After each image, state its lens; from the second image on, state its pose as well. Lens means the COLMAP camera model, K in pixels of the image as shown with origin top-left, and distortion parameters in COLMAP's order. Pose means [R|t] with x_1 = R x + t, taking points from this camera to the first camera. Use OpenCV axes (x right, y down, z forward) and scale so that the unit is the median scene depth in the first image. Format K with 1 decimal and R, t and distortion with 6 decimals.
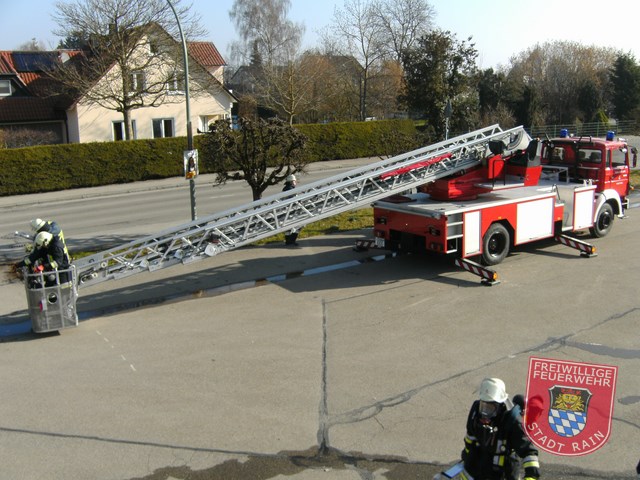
lens RADIAL K [[667.4, 0, 320.0], [0, 667.4, 240.0], [0, 0, 1]] dist [-0.127830, 0.009515]
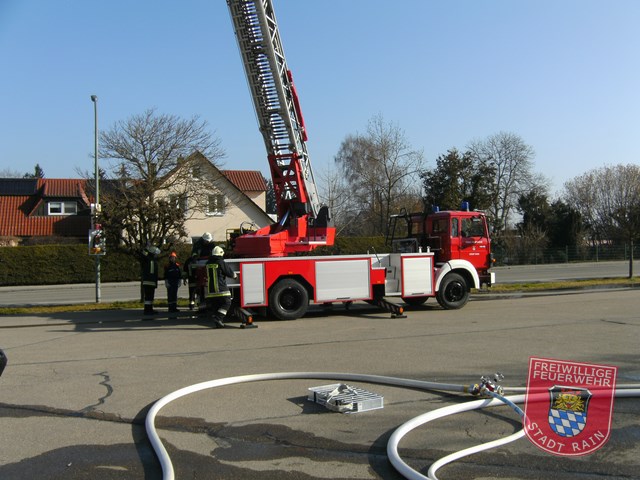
lens RADIAL K [[667.4, 0, 320.0], [0, 667.4, 240.0], [0, 0, 1]] dist [-0.127830, 0.009515]
pose [[0.972006, -0.001409, -0.234951, 0.469040], [-0.052468, 0.973428, -0.222901, 0.121755], [0.229022, 0.228989, 0.946104, 0.017676]]
